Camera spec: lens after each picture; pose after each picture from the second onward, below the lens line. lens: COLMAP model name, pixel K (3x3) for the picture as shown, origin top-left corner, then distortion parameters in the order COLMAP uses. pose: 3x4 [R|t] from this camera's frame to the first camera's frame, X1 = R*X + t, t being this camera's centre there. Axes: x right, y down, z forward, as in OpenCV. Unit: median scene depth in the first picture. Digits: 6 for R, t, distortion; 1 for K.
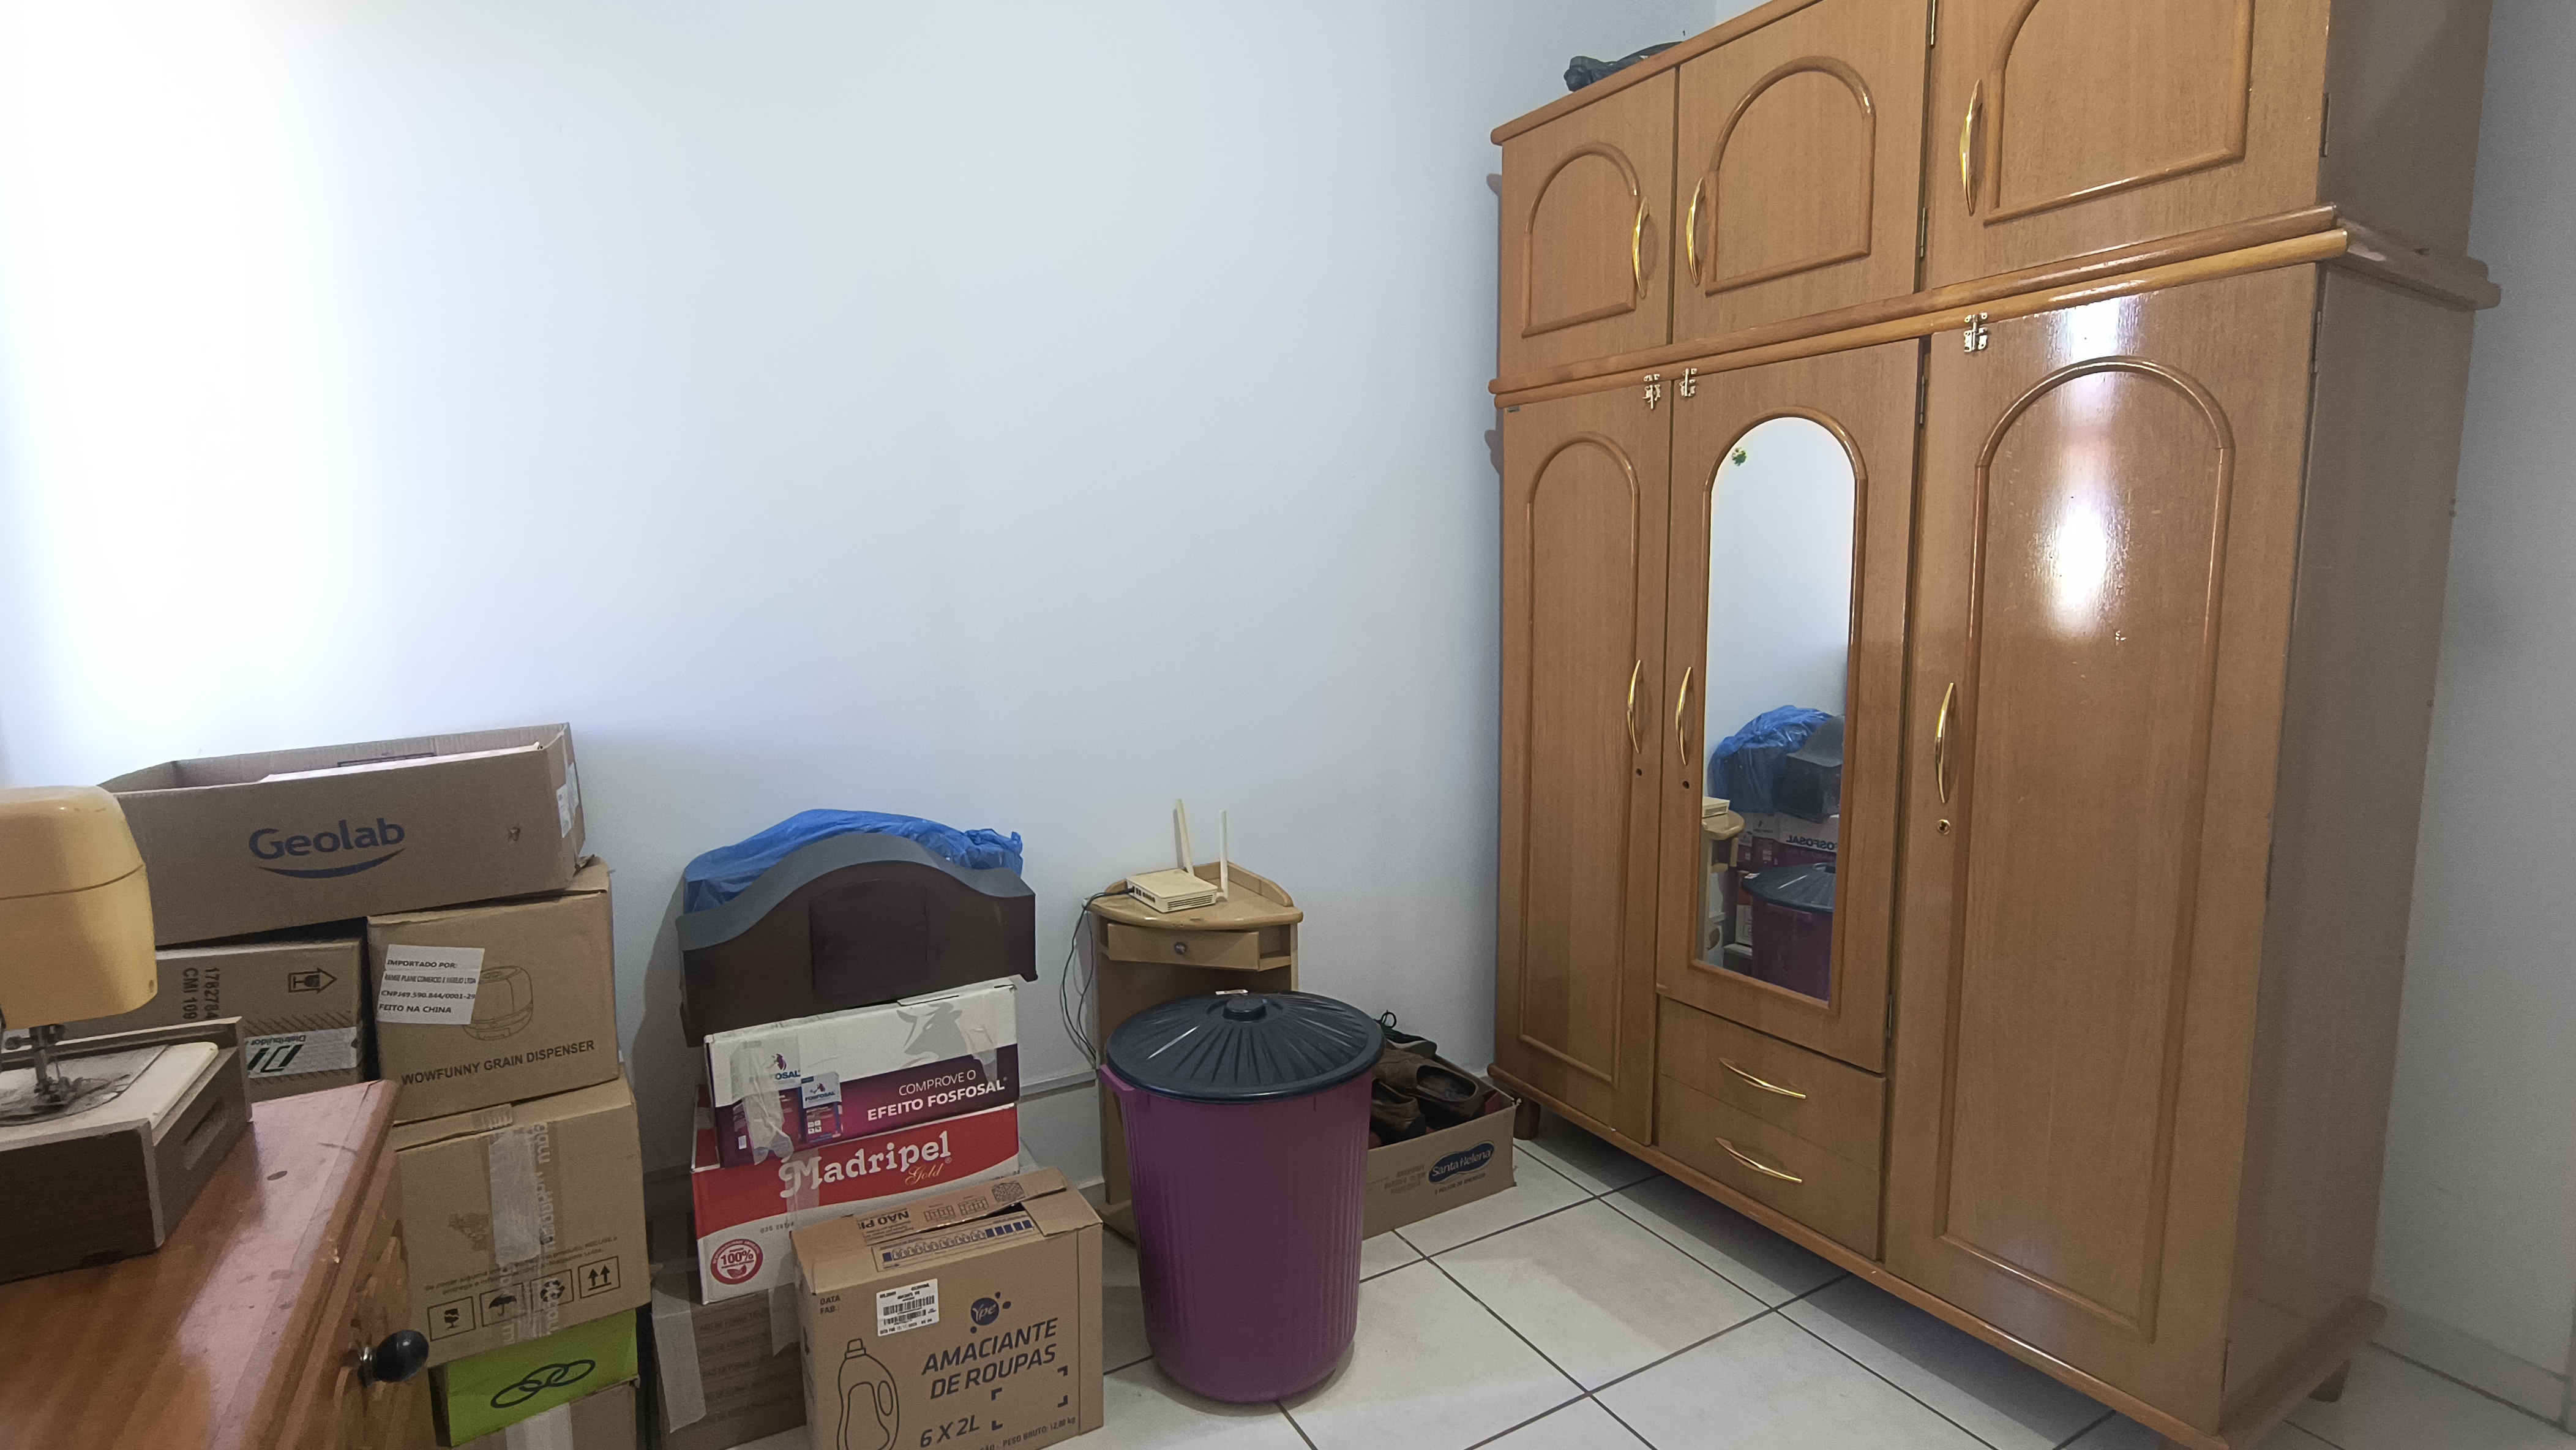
lens RADIAL K [[1187.1, 0, 1283.8], [0, 1187.1, 708.6], [0, 0, 1]] dist [-0.000268, -0.000151]
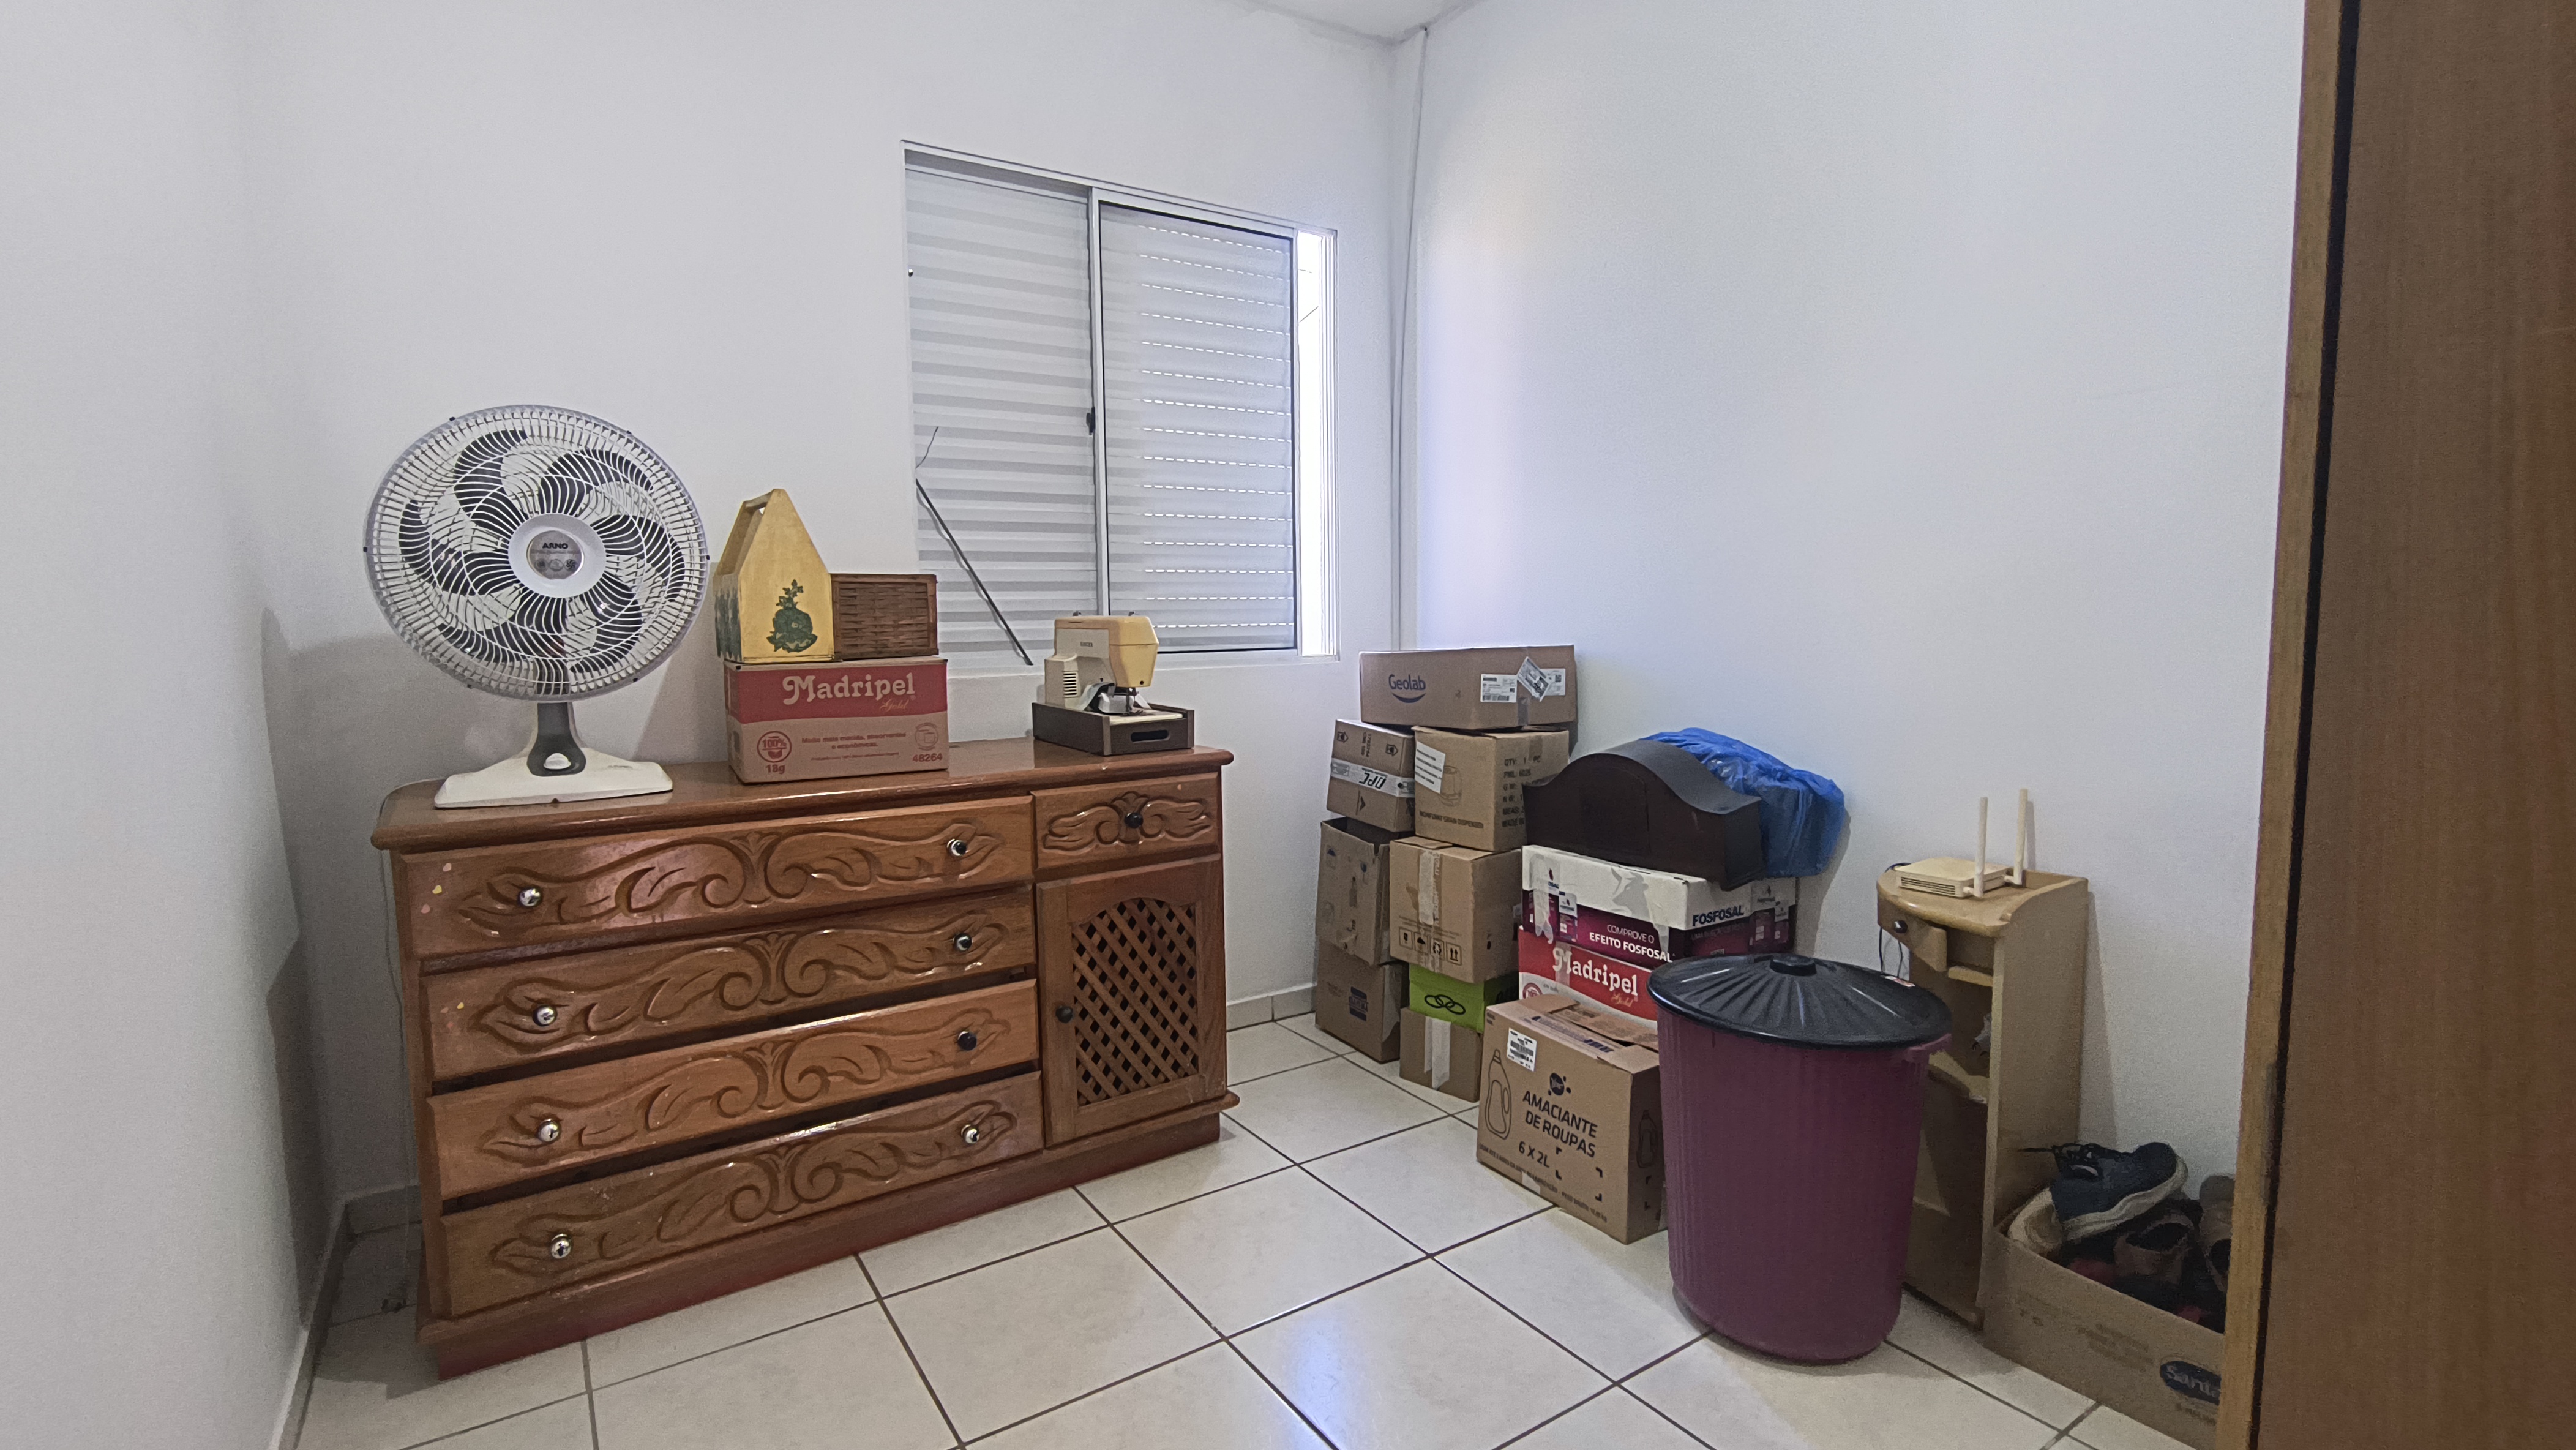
lens RADIAL K [[1187.1, 0, 1283.8], [0, 1187.1, 708.6], [0, 0, 1]] dist [-0.000268, -0.000151]
pose [[0.077486, 0.096221, -0.992339, 1.014733], [-0.105647, 0.990520, 0.087795, -0.002412], [0.991380, 0.098035, 0.086917, 0.526529]]
